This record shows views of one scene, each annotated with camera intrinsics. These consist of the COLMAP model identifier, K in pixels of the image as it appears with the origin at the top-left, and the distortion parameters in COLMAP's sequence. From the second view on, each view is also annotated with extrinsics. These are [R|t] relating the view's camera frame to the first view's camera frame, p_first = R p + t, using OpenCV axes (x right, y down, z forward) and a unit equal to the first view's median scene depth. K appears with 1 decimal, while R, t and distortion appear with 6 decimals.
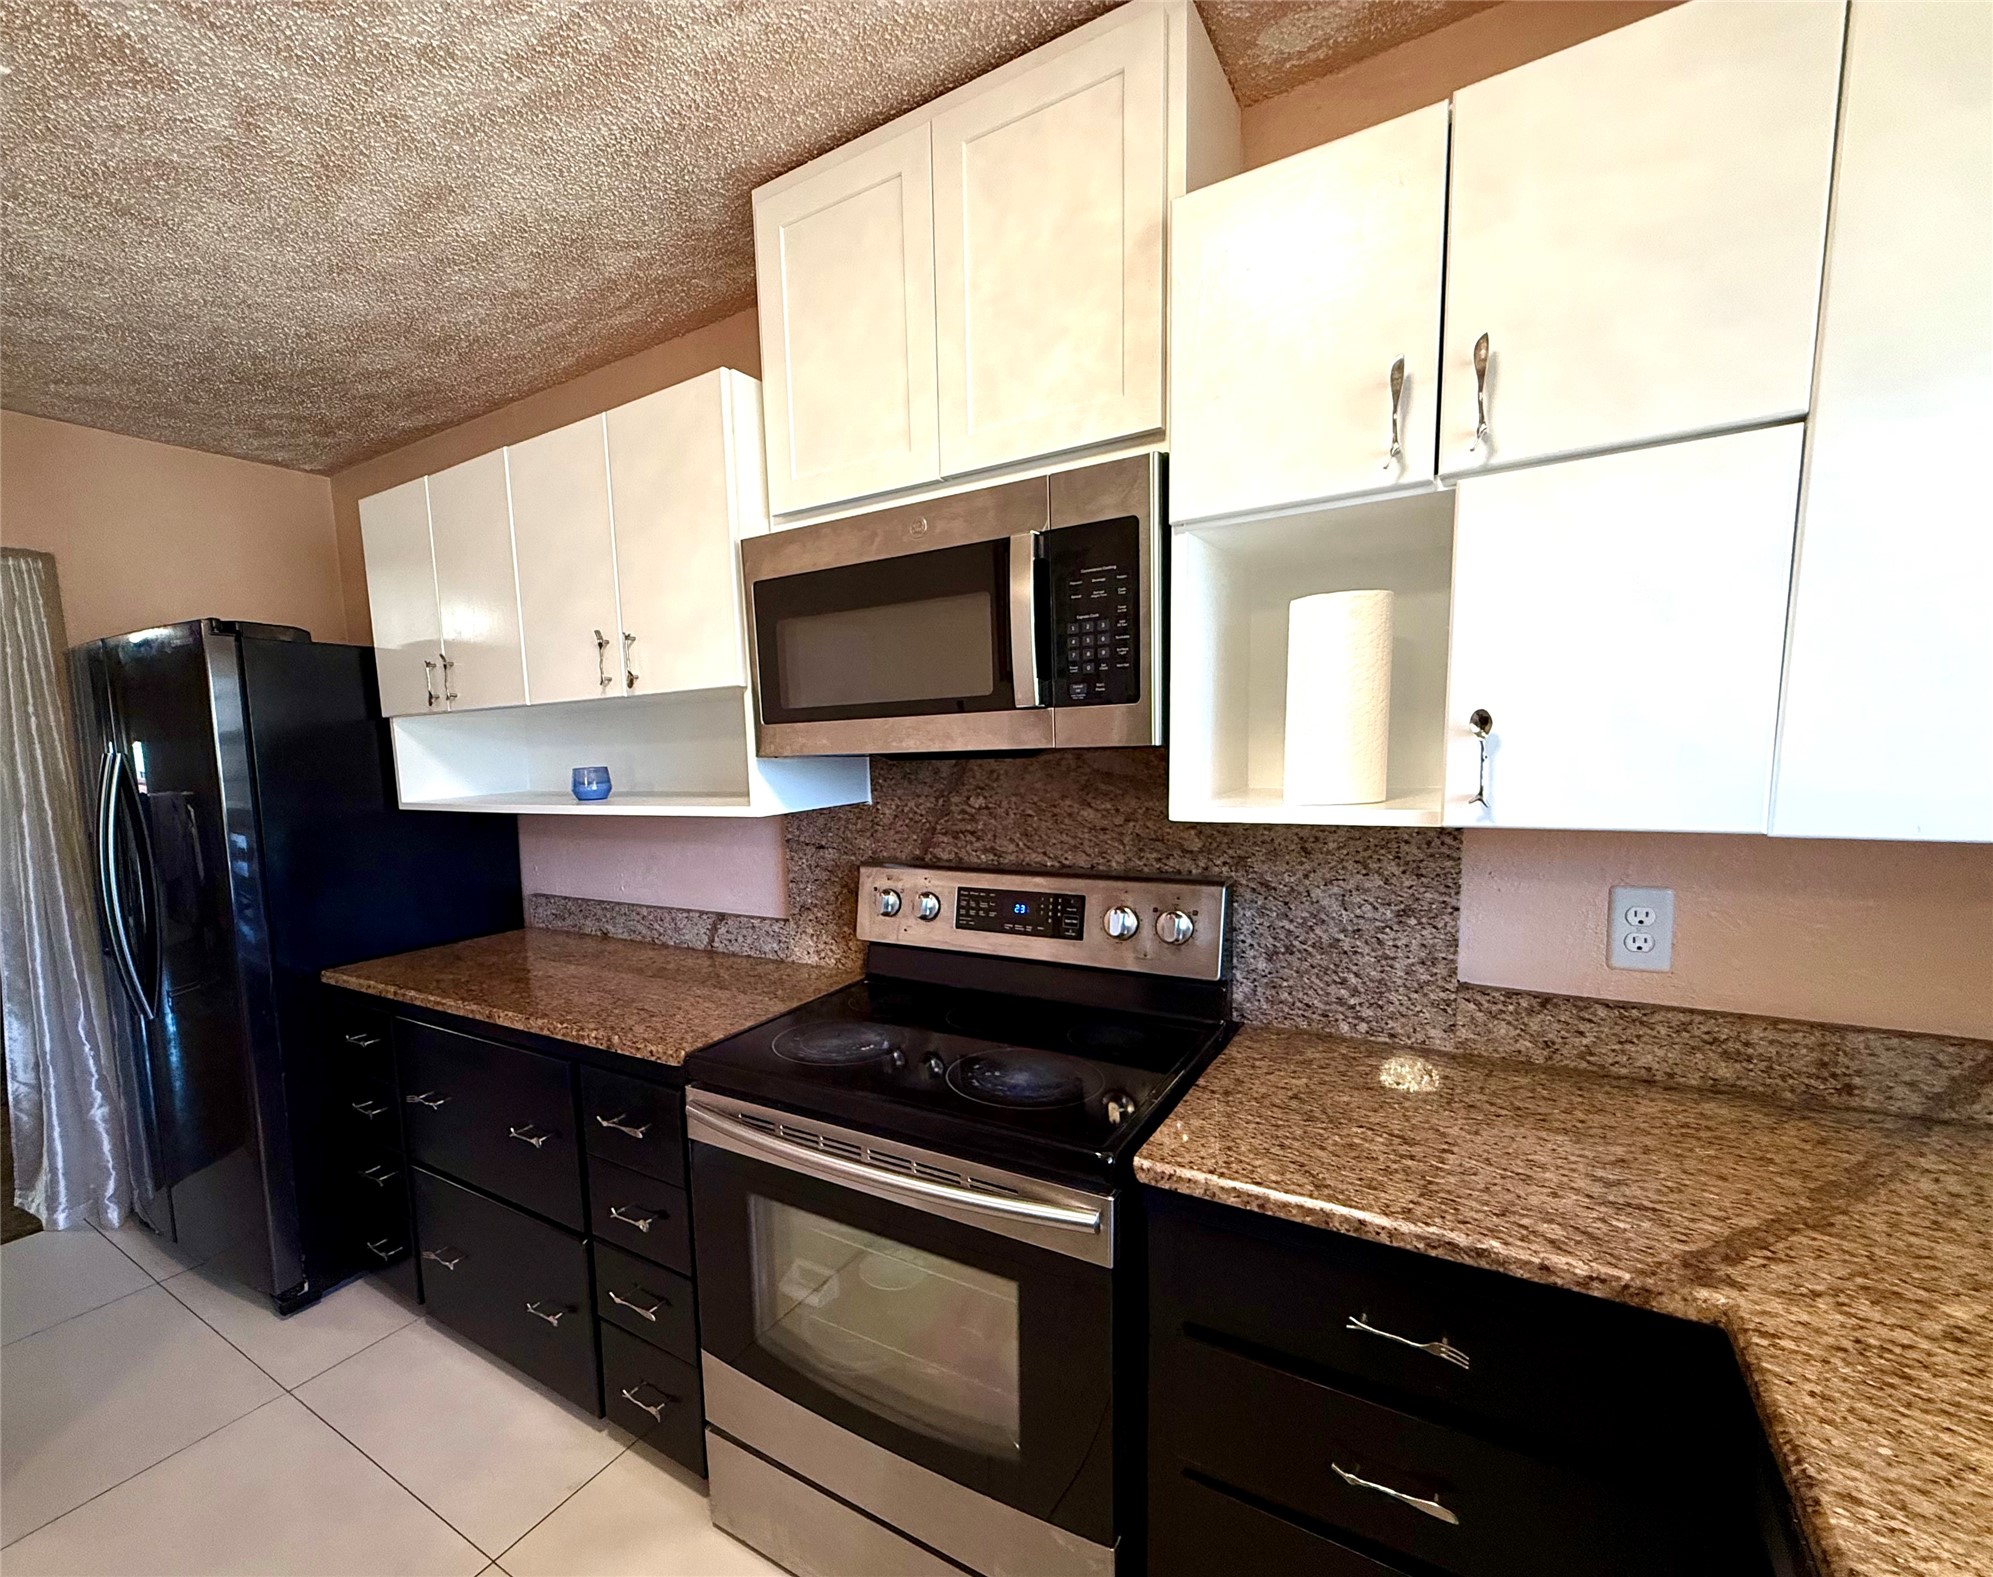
lens RADIAL K [[789.8, 0, 993.8], [0, 789.8, 820.9], [0, 0, 1]] dist [-0.001081, 0.000068]
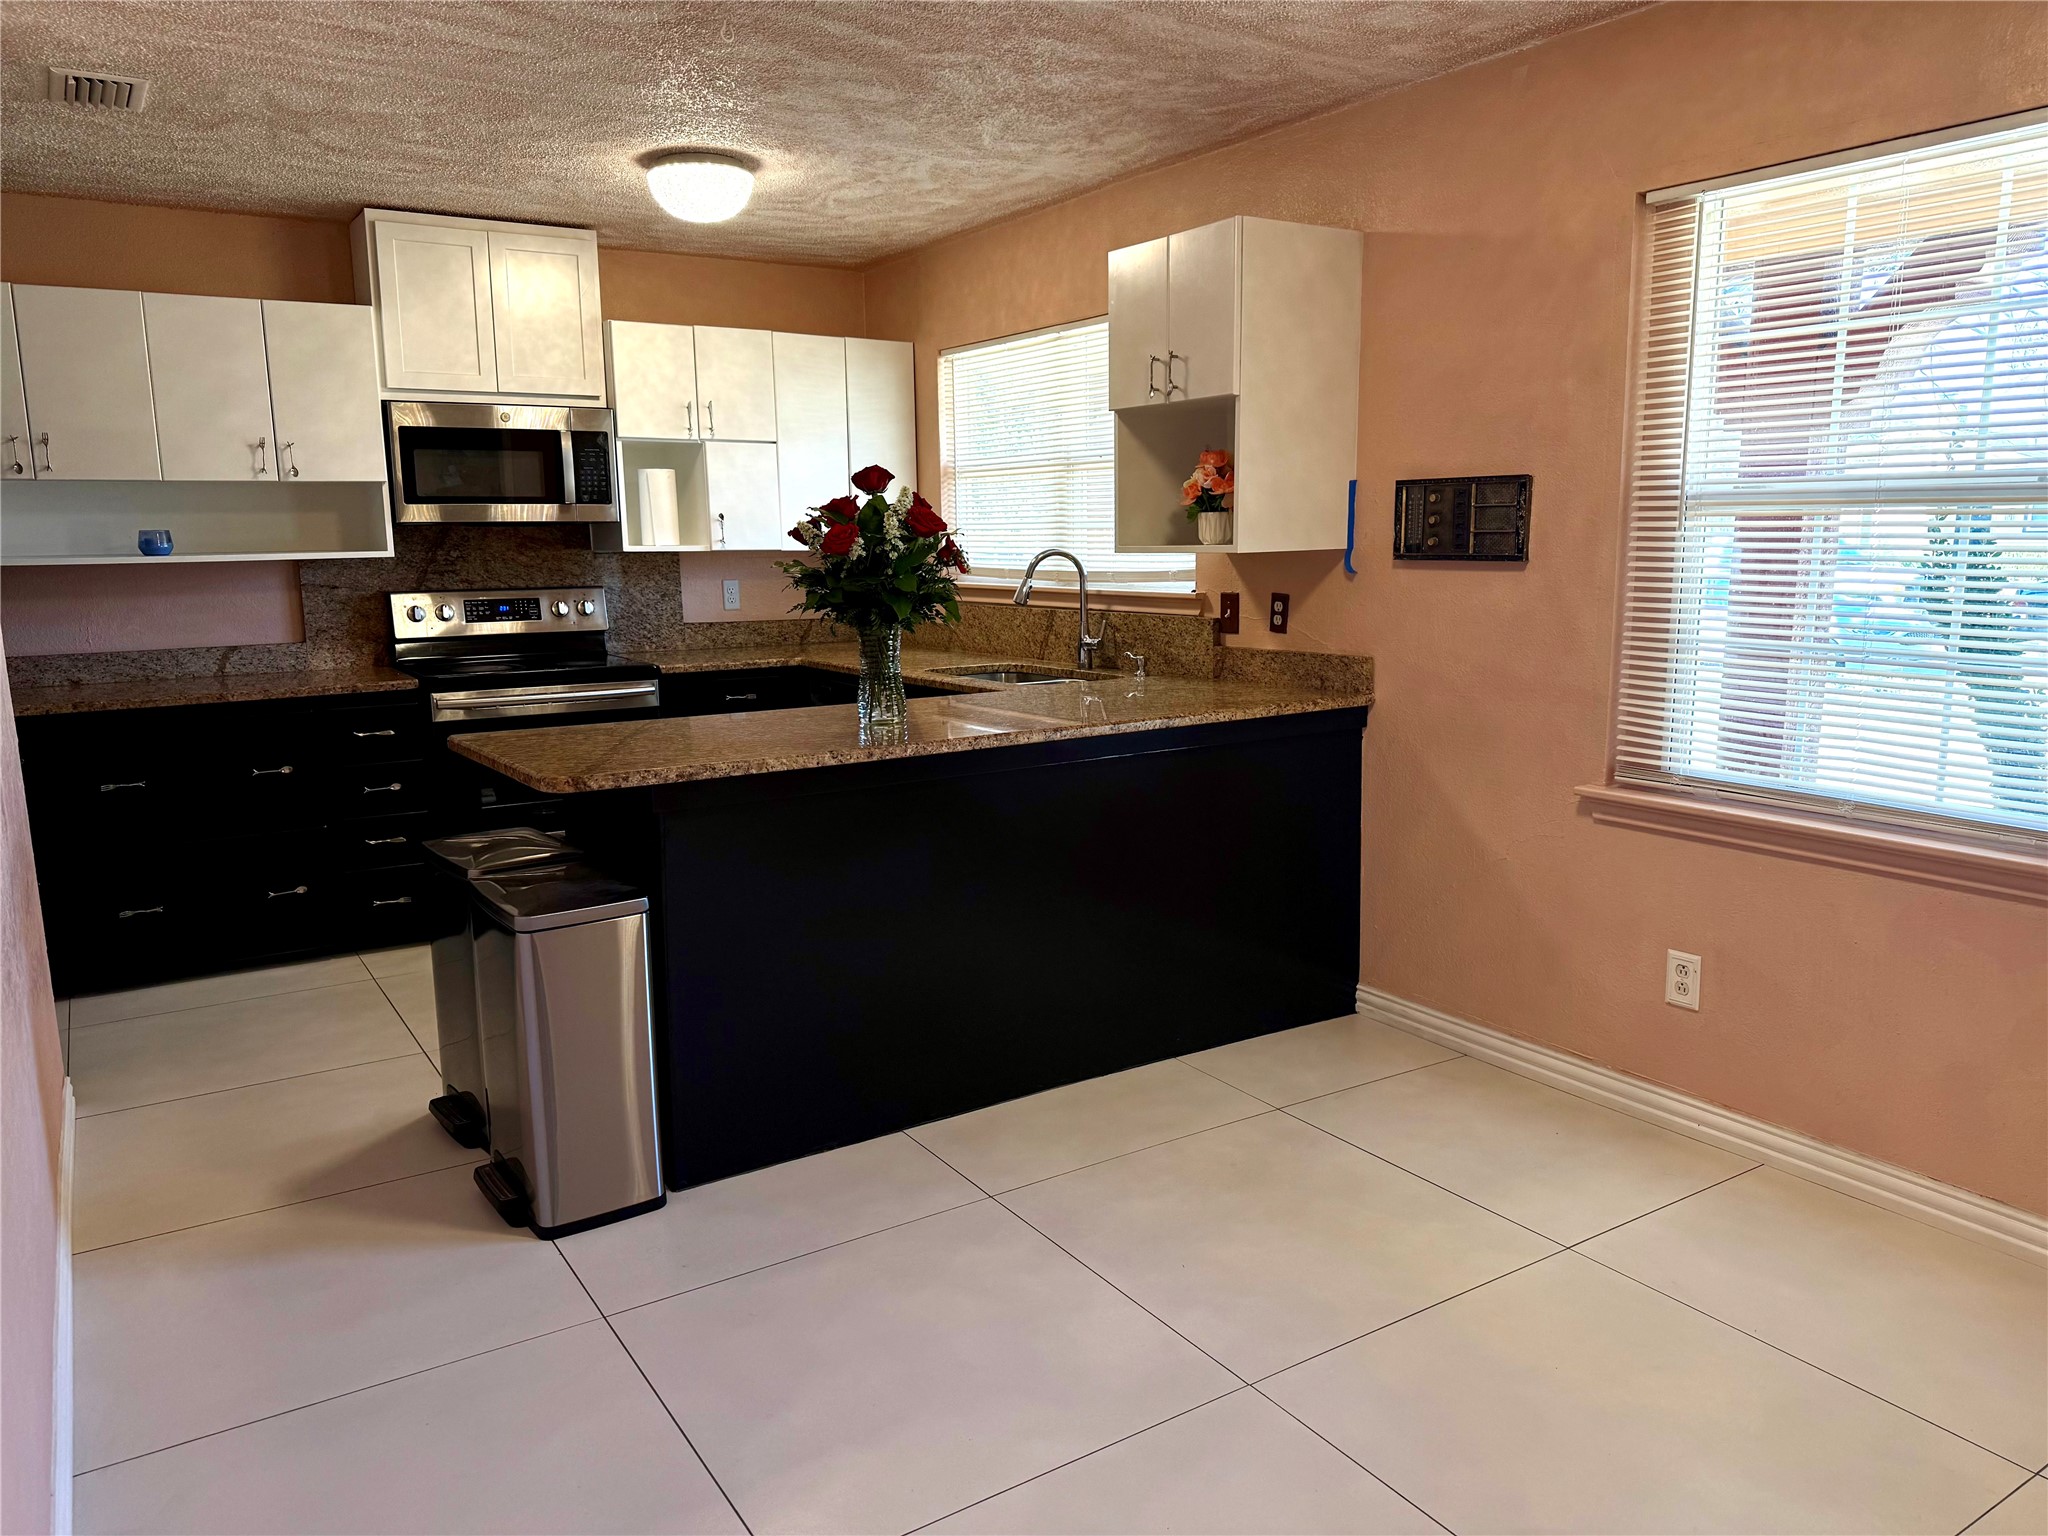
lens RADIAL K [[1446.9, 0, 1037.1], [0, 1446.9, 757.2], [0, 0, 1]] dist [0.088193, -0.134934]
pose [[0.404610, -0.113760, 0.907386, -2.796231], [0.095047, 0.992090, 0.081997, 0.313999], [-0.909537, 0.053068, 0.412222, -1.666917]]
